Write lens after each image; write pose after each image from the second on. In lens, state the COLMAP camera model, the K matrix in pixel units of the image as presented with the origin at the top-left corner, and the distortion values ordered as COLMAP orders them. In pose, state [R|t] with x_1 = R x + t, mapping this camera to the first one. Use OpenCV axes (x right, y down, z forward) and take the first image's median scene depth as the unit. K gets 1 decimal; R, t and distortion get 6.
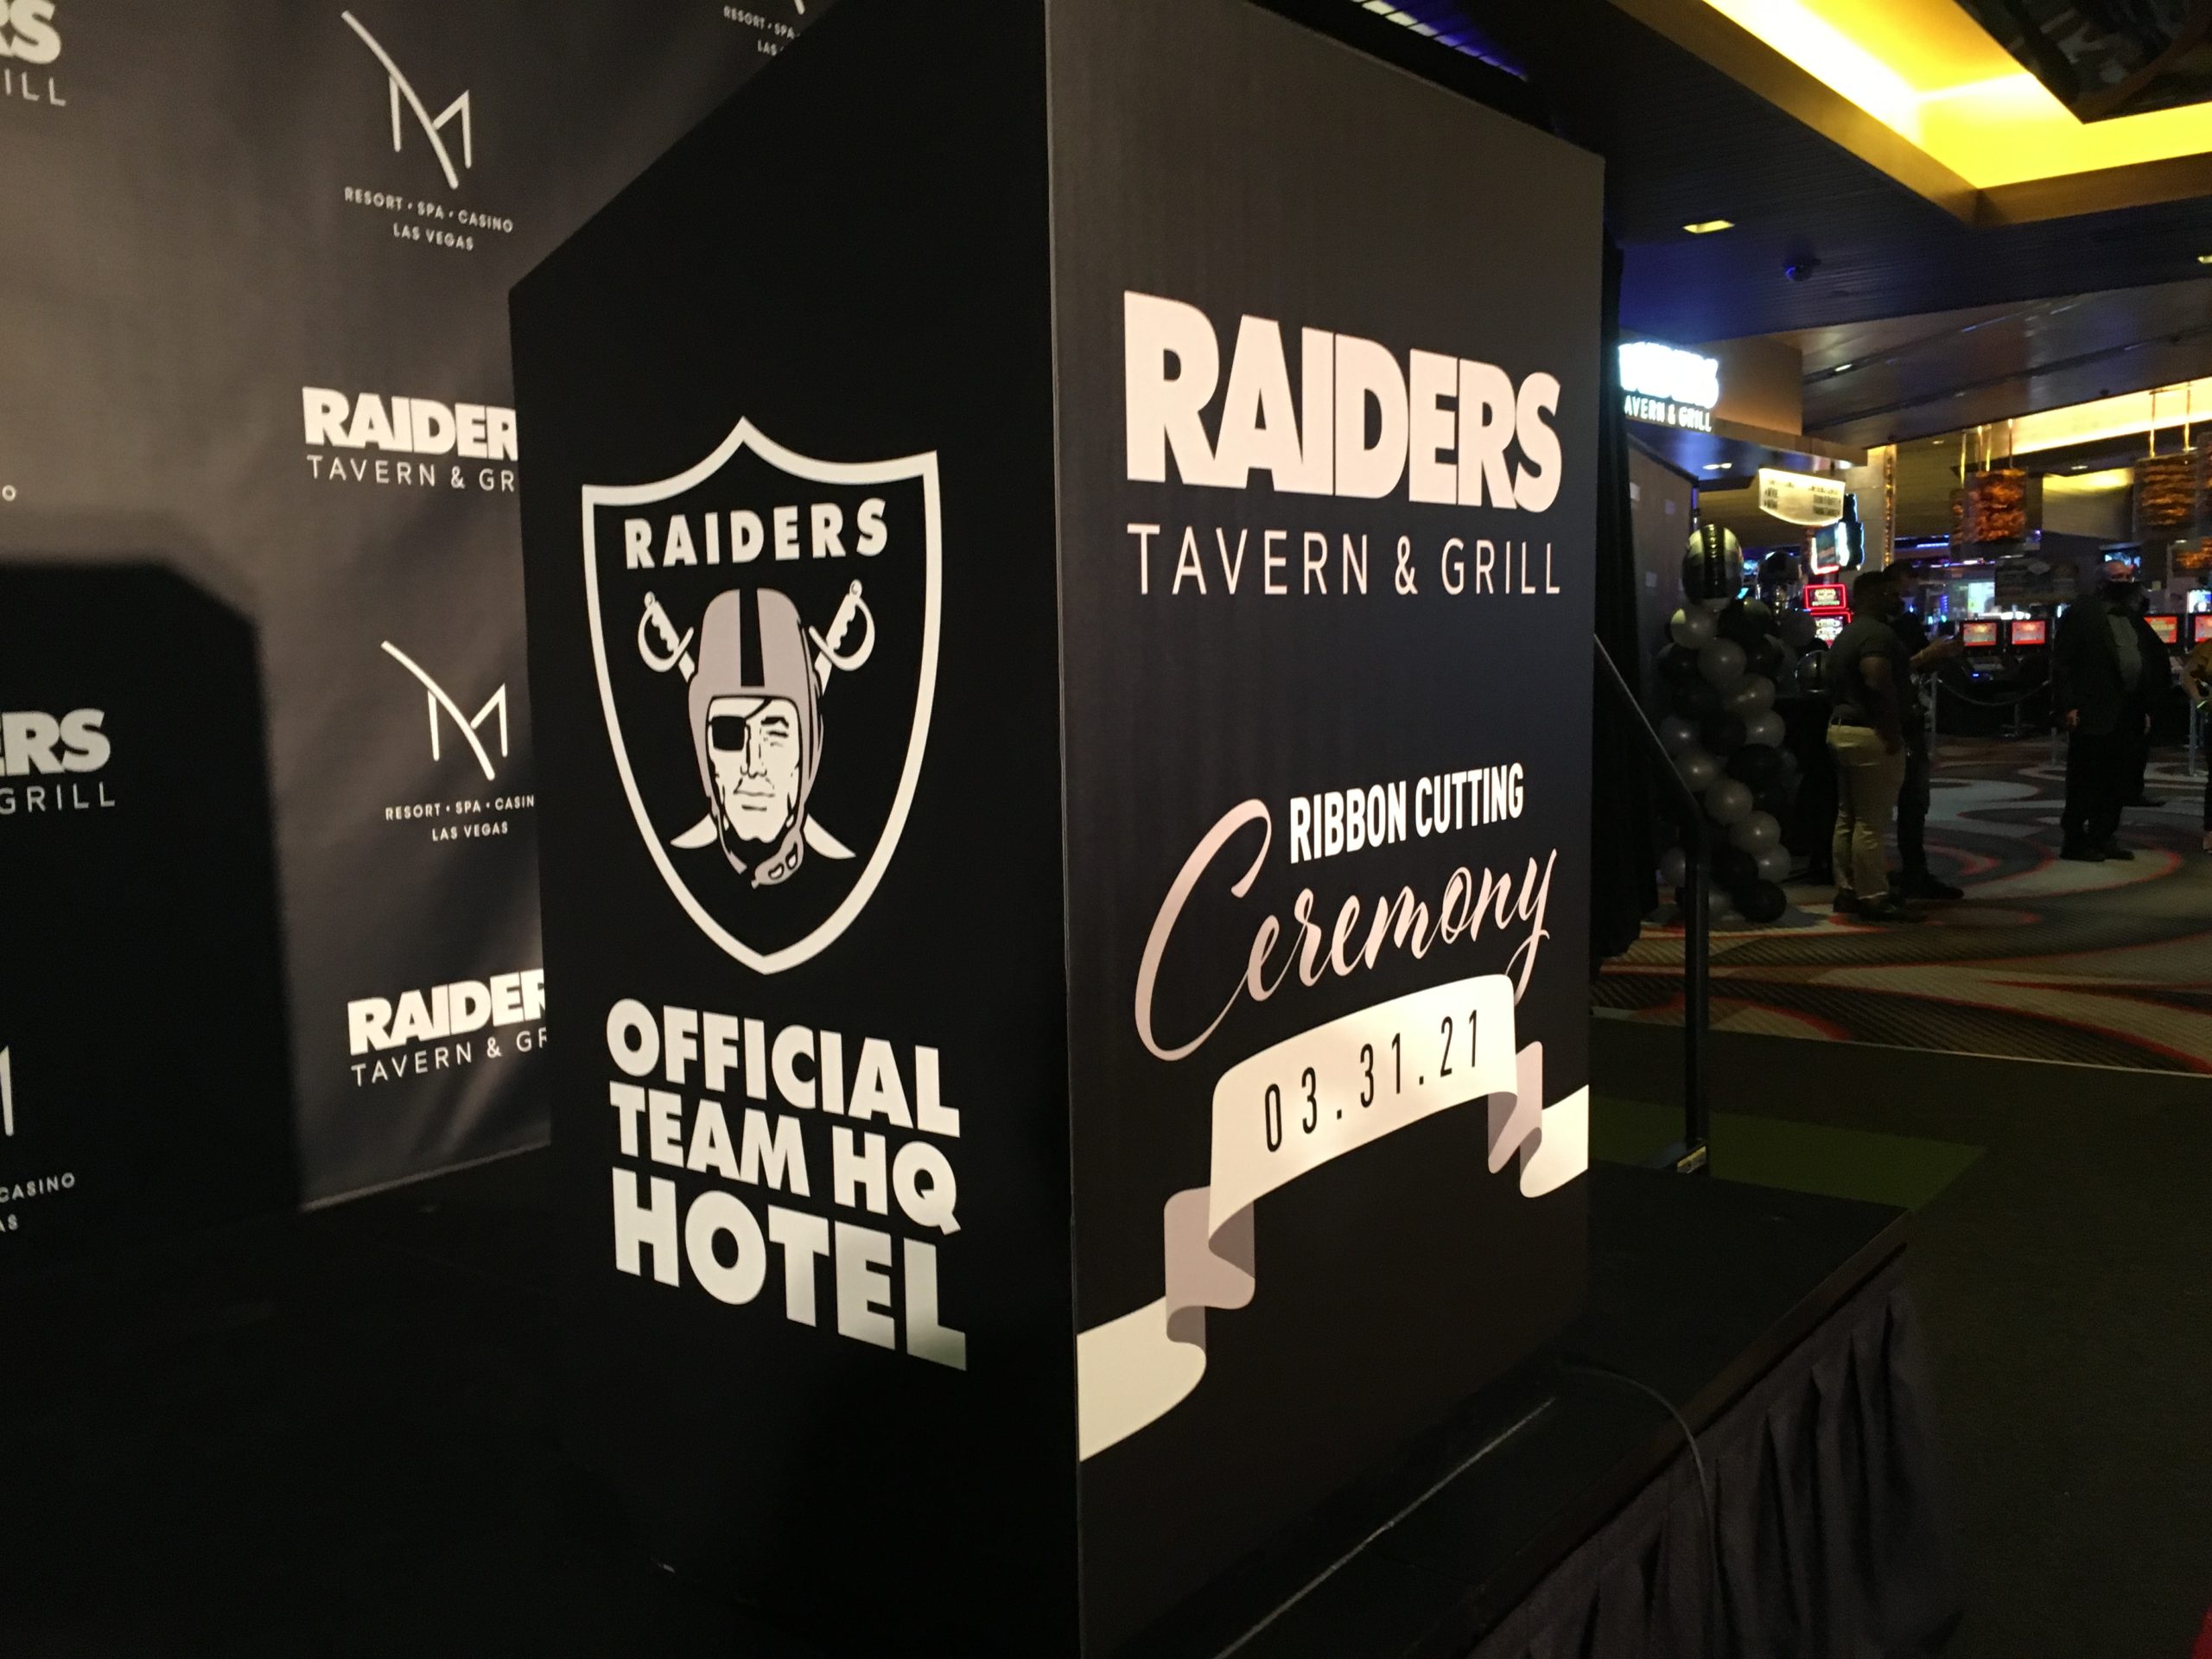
lens RADIAL K [[1900.8, 0, 1103.7], [0, 1900.8, 822.7], [0, 0, 1]] dist [0.061287, -0.043391]
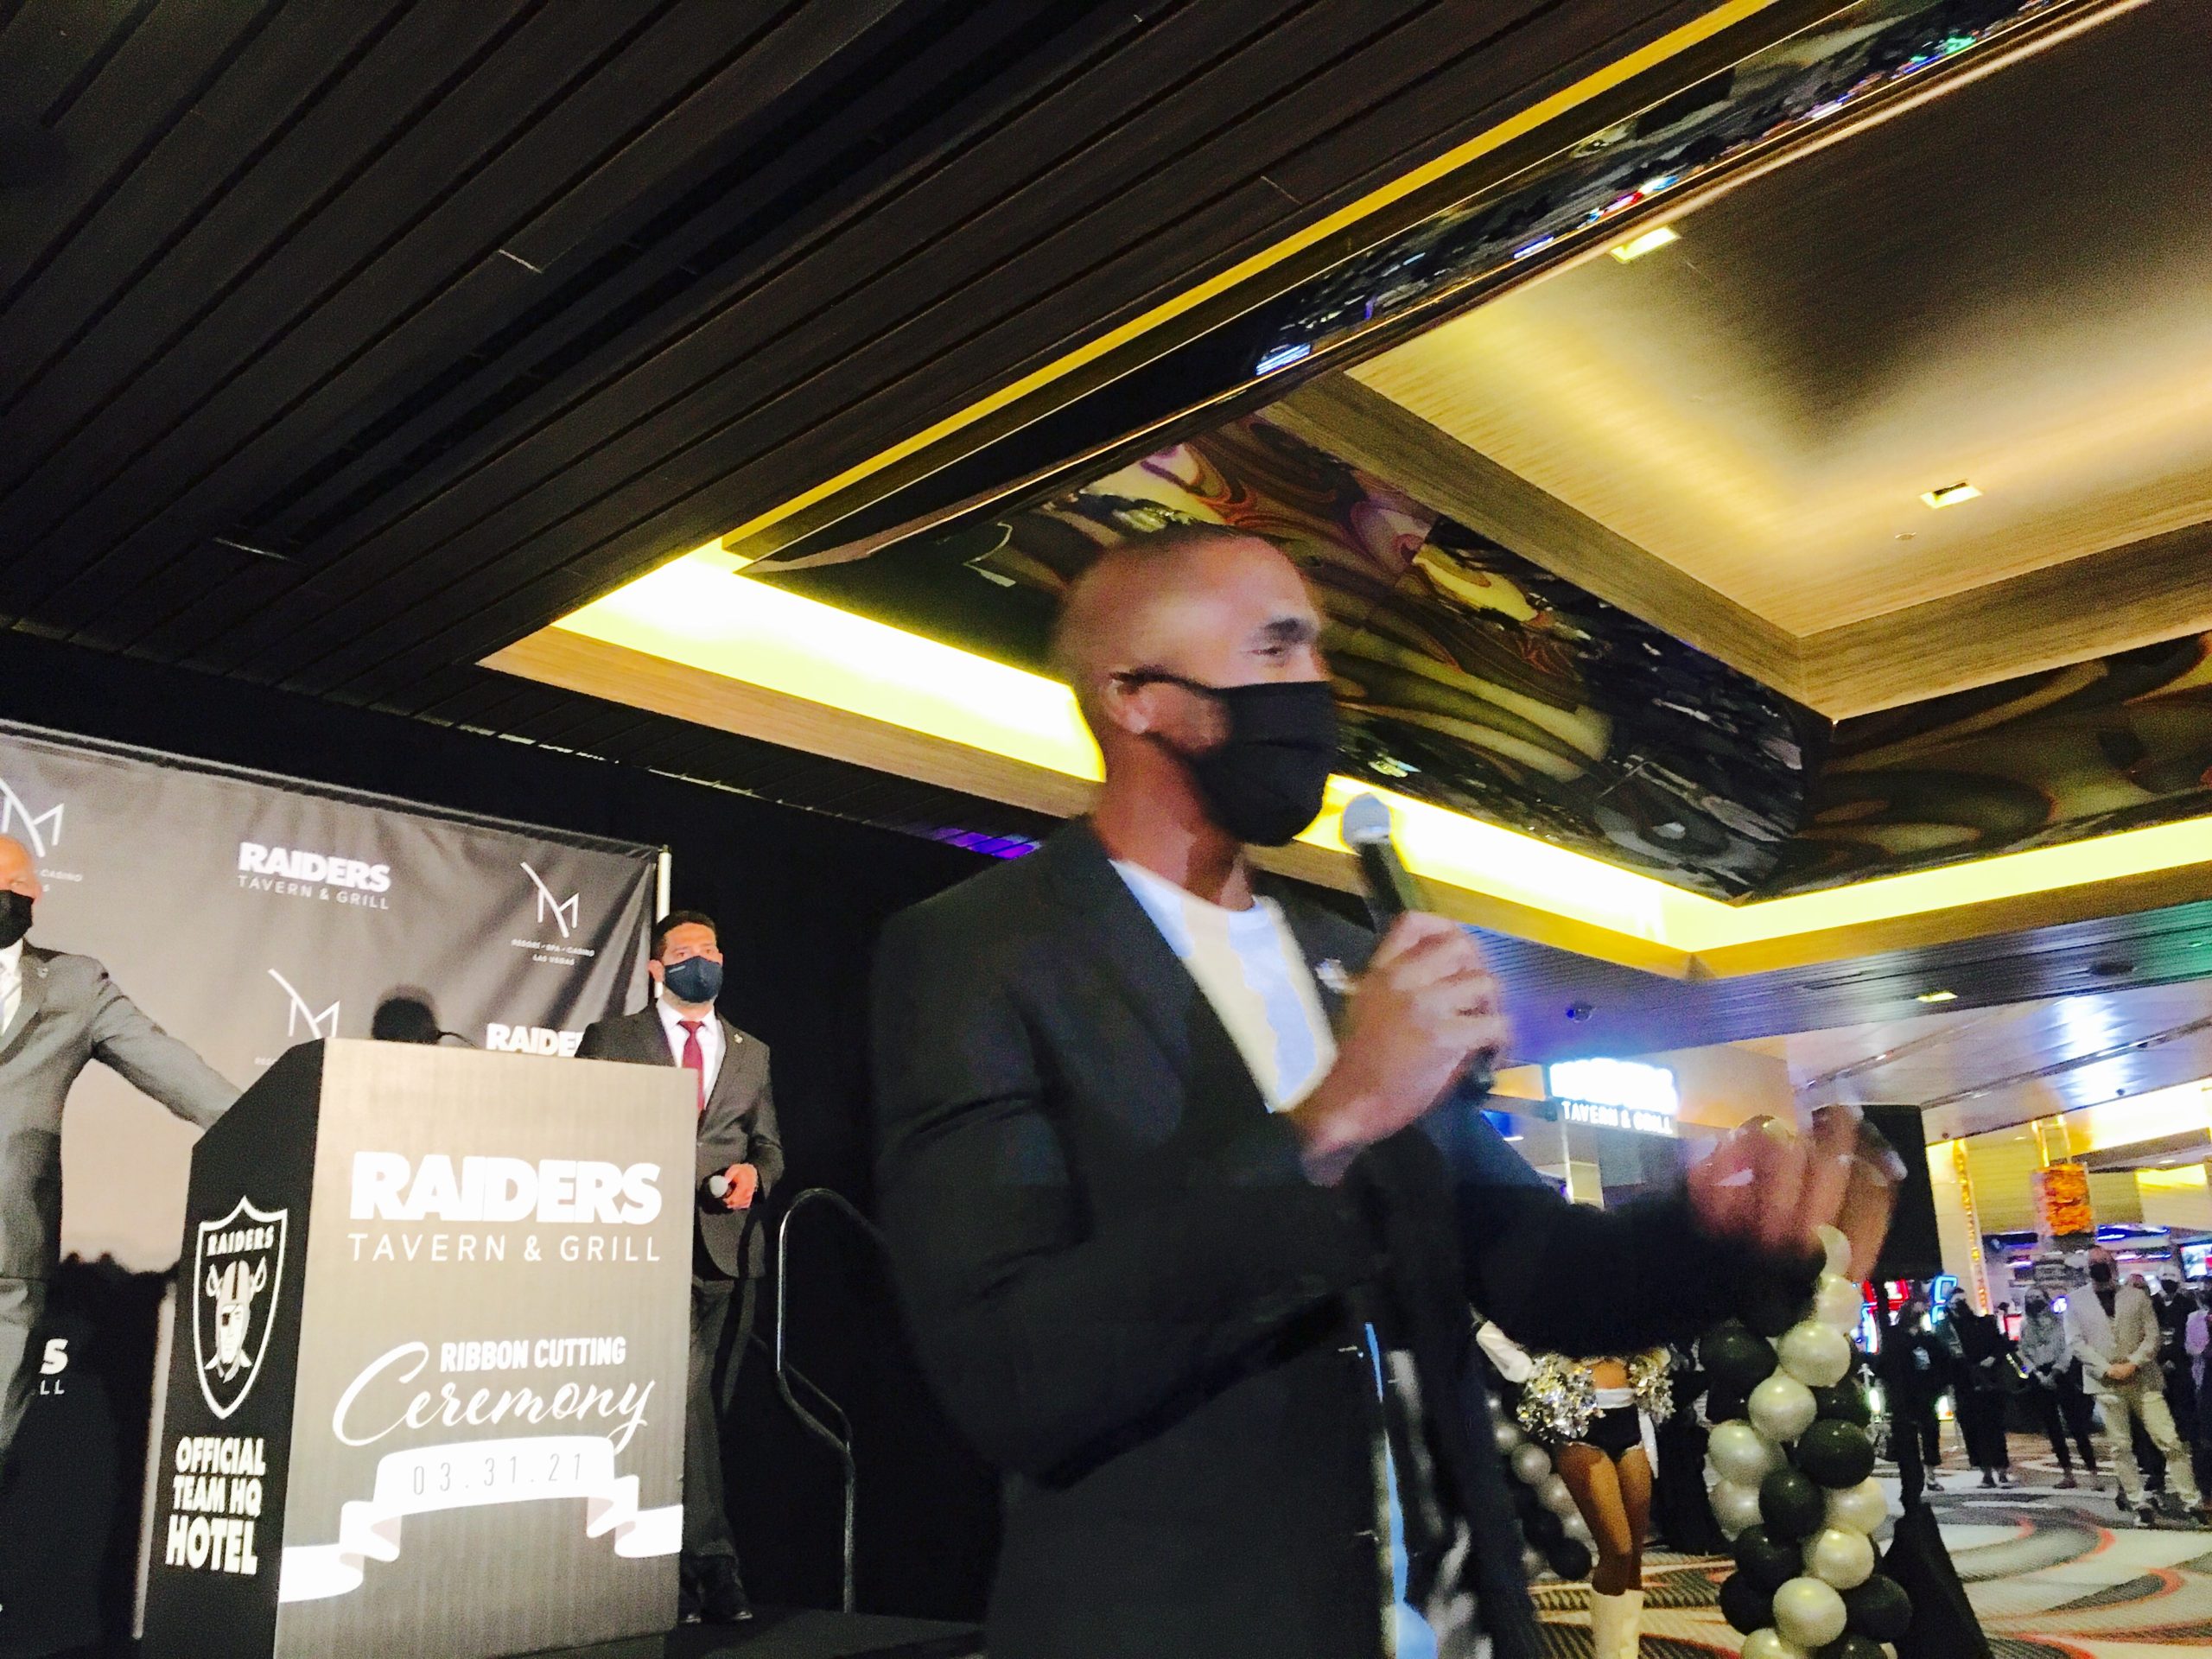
lens RADIAL K [[1900.8, 0, 1103.6], [0, 1900.8, 832.6], [0, 0, 1]] dist [0.061287, -0.043391]
pose [[0.995575, -0.029085, -0.089356, 1.155224], [-0.003924, 0.937198, -0.348777, 0.224317], [0.093888, 0.347584, 0.932936, -1.440537]]
